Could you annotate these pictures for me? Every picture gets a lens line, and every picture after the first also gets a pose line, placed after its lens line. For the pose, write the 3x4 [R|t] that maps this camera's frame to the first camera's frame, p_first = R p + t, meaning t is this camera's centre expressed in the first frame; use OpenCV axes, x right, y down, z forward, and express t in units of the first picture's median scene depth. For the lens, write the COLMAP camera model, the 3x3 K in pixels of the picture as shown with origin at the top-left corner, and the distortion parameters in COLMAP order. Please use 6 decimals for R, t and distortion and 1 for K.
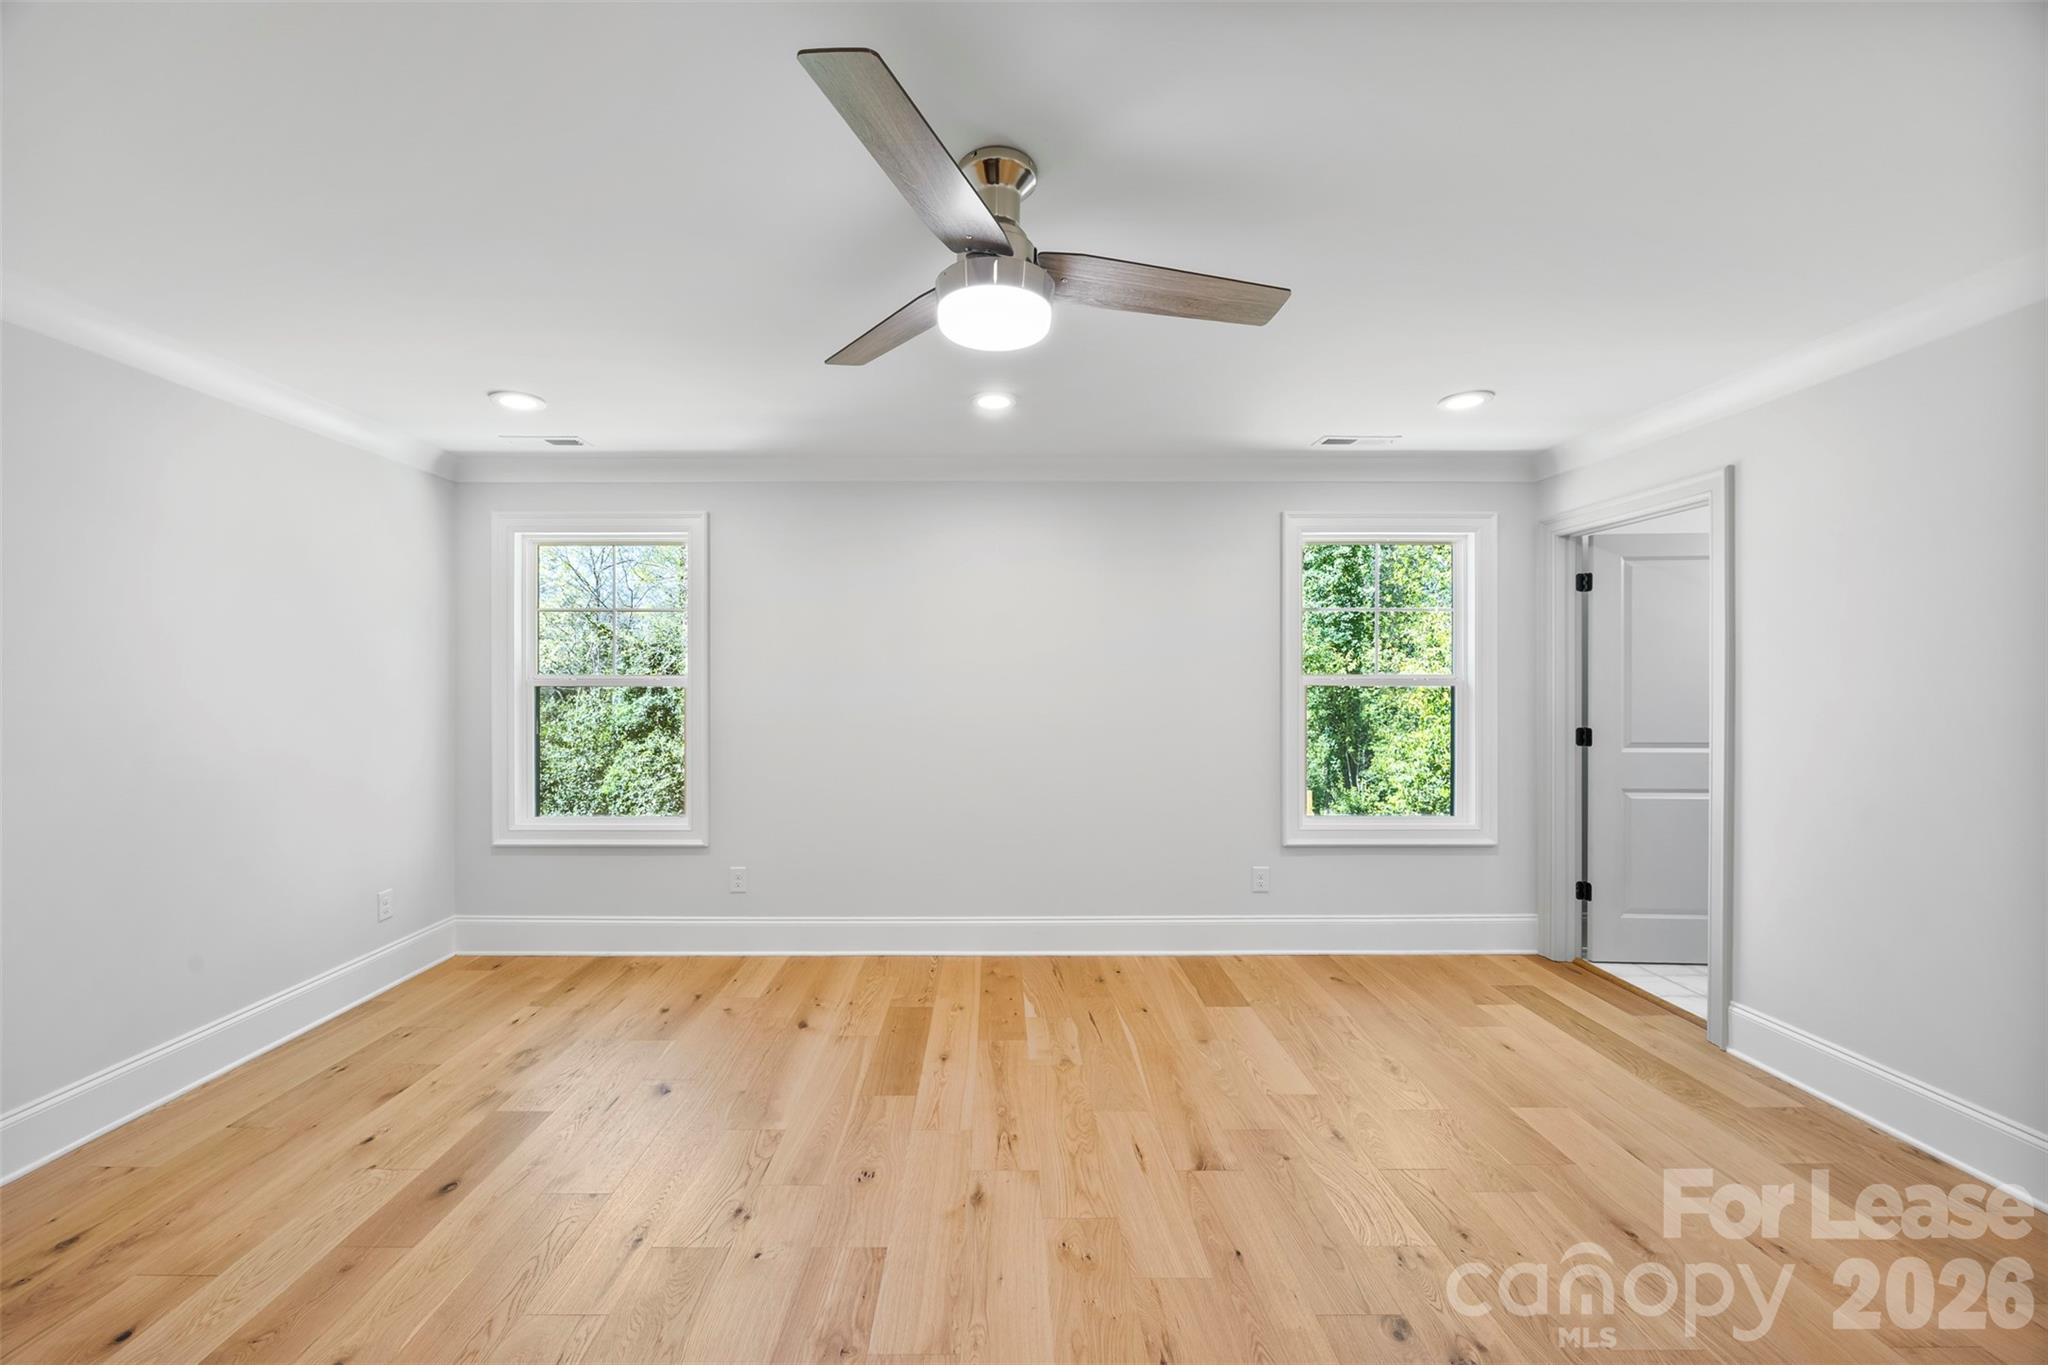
lens RADIAL K [[788.9, 0, 996.9], [0, 788.9, 679.8], [0, 0, 1]] dist [-0.002390, -0.000179]
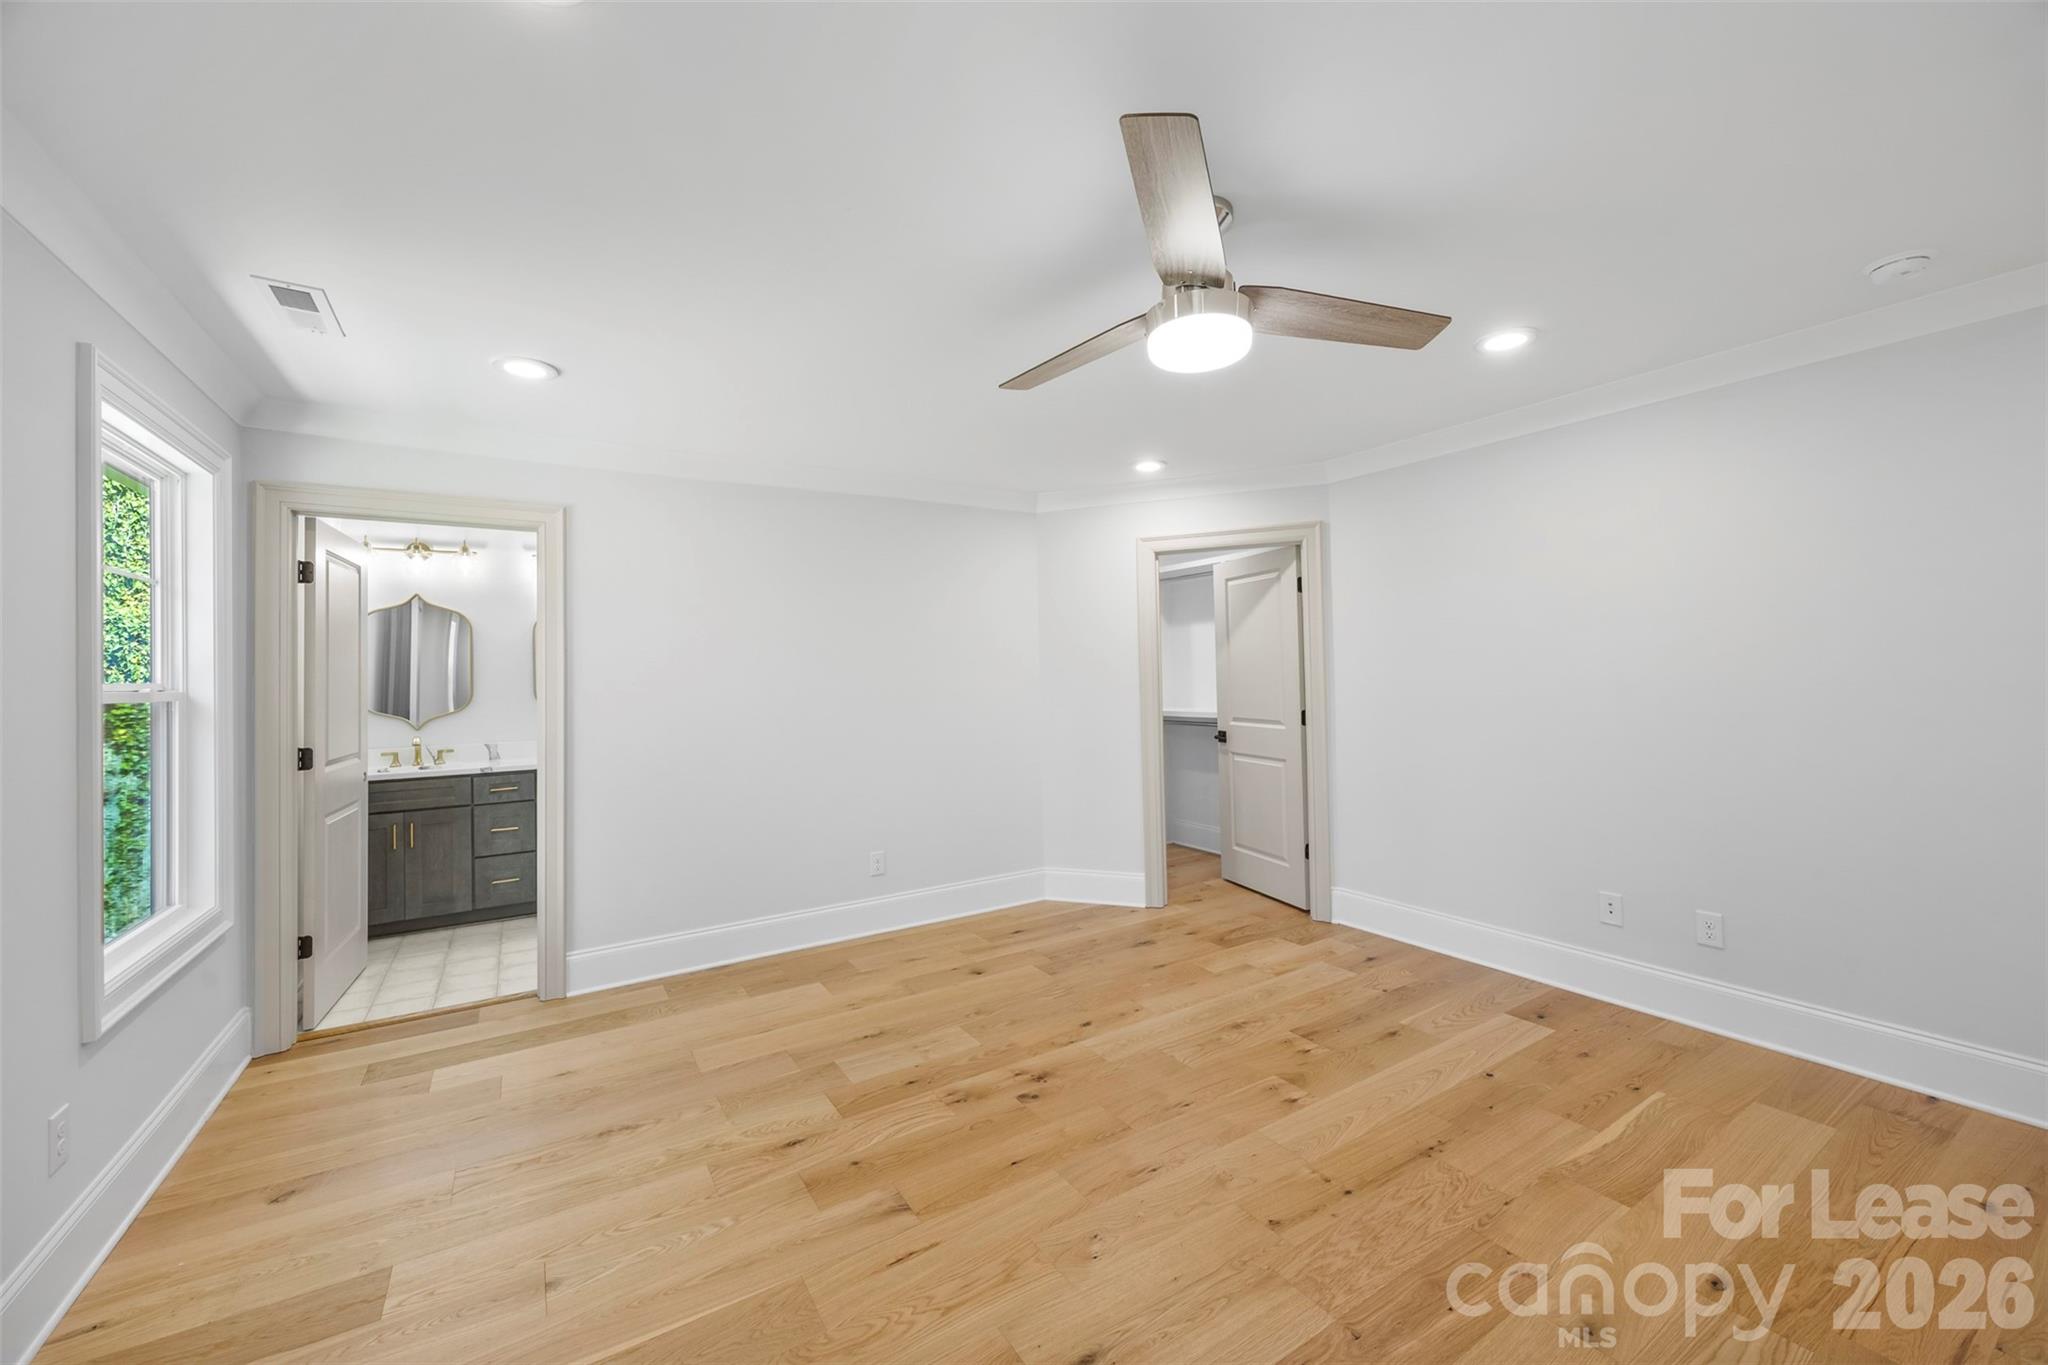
lens RADIAL K [[791.3, 0, 1027.9], [0, 791.3, 667.8], [0, 0, 1]] dist [-0.000569, -0.000102]
pose [[-0.533803, 0.020581, 0.845358, -0.399468], [0.019867, 0.999733, -0.011794, 0.002021], [-0.845375, 0.010499, -0.534070, 0.894185]]
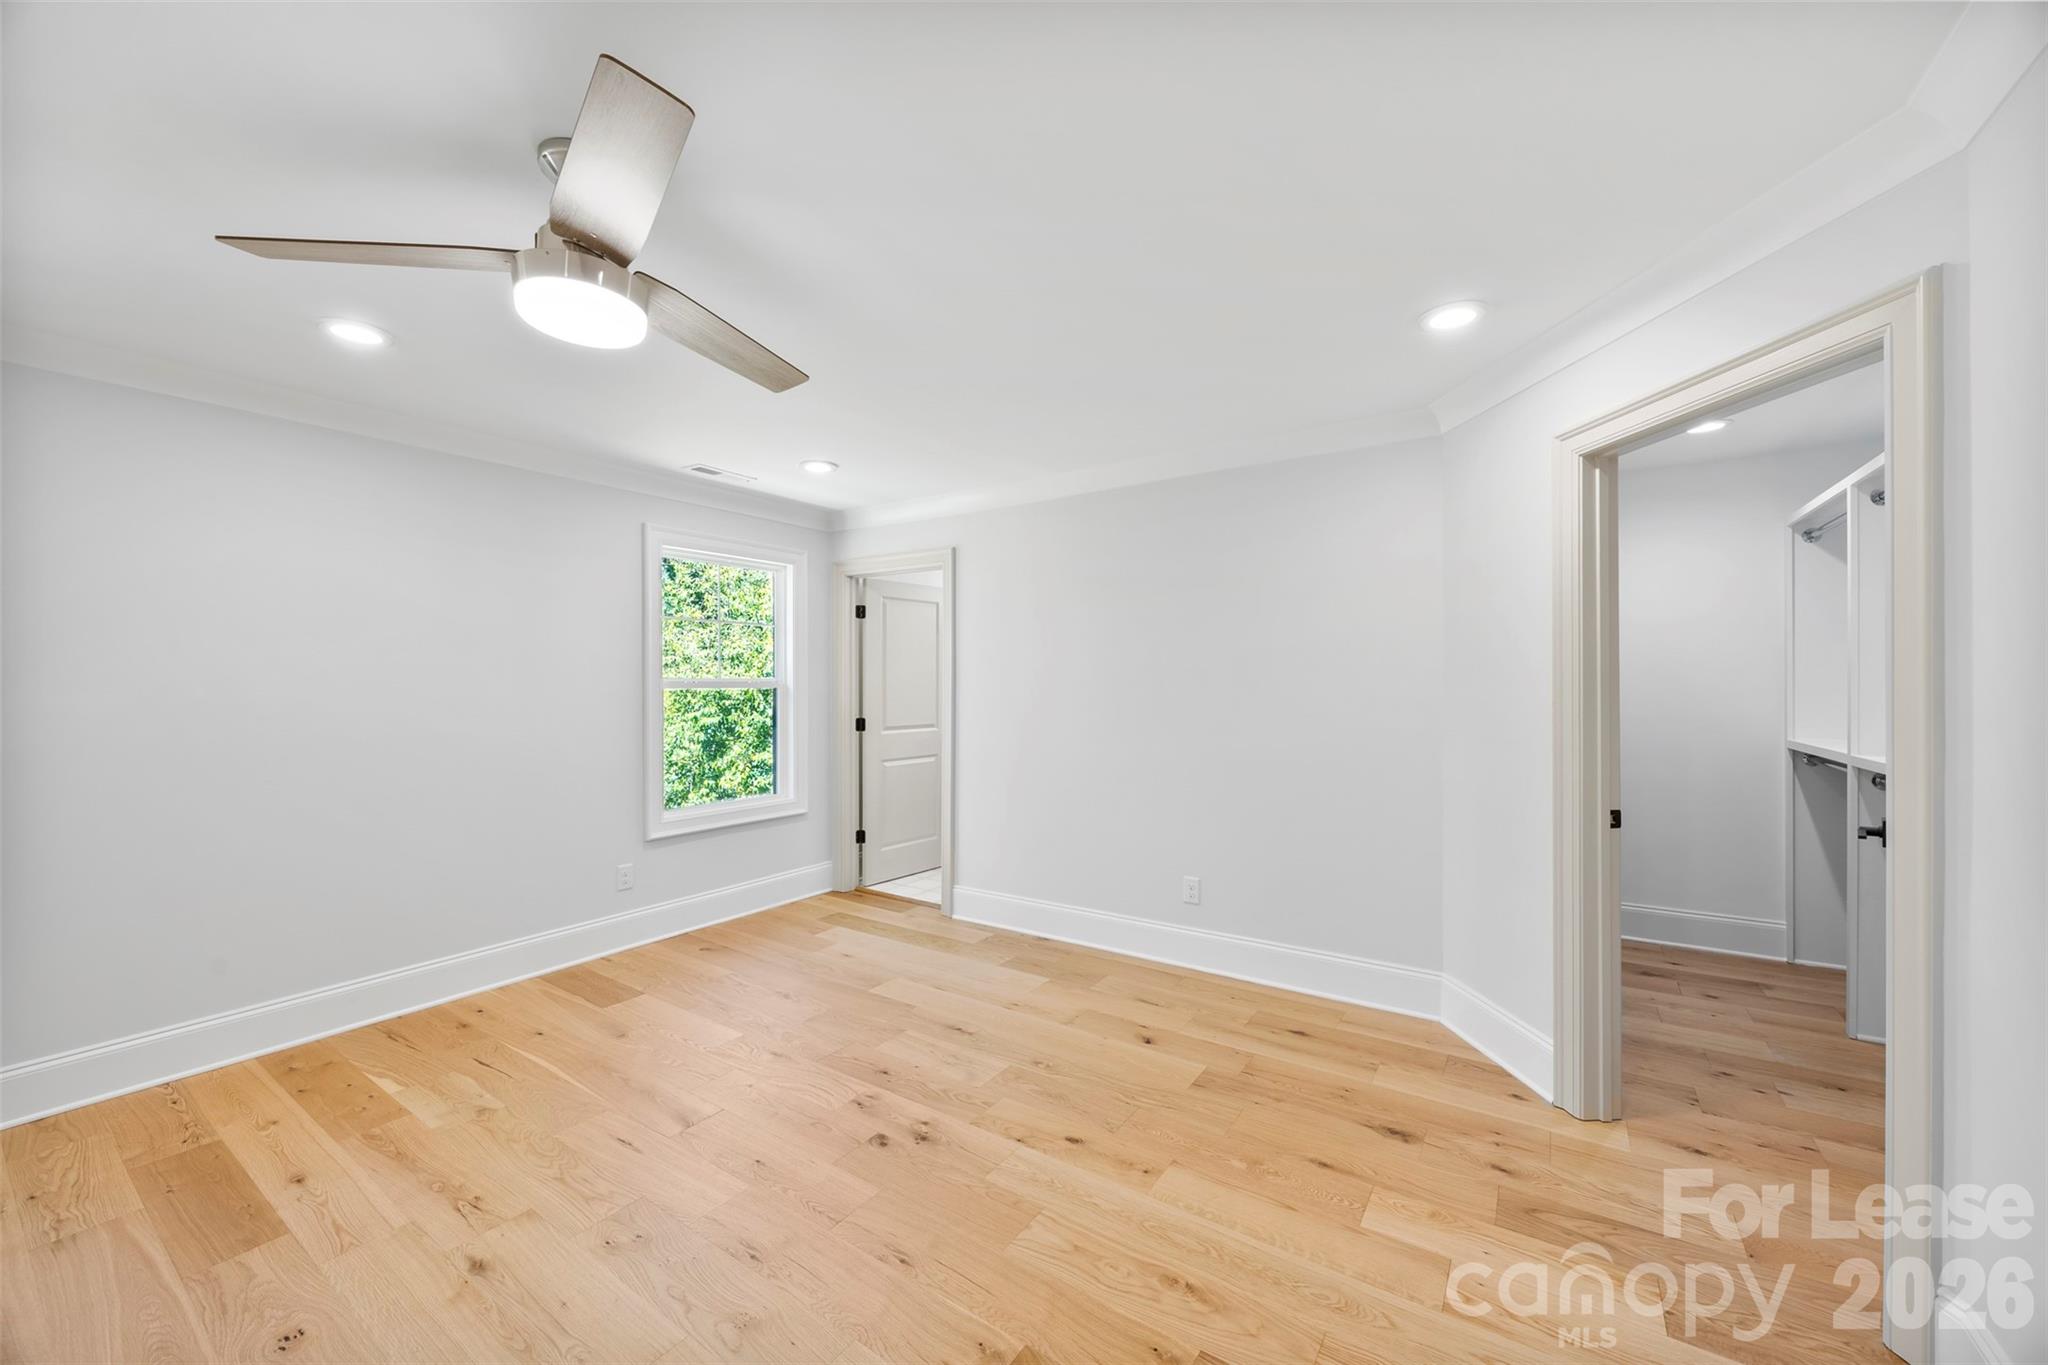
lens RADIAL K [[780.6, 0, 1021.1], [0, 780.6, 685.0], [0, 0, 1]] dist [-0.001972, 0.000055]
pose [[0.563581, -0.002116, 0.826058, -0.248206], [0.000063, 0.999997, 0.002519, 0.000562], [-0.826061, -0.001368, 0.563580, 0.001381]]
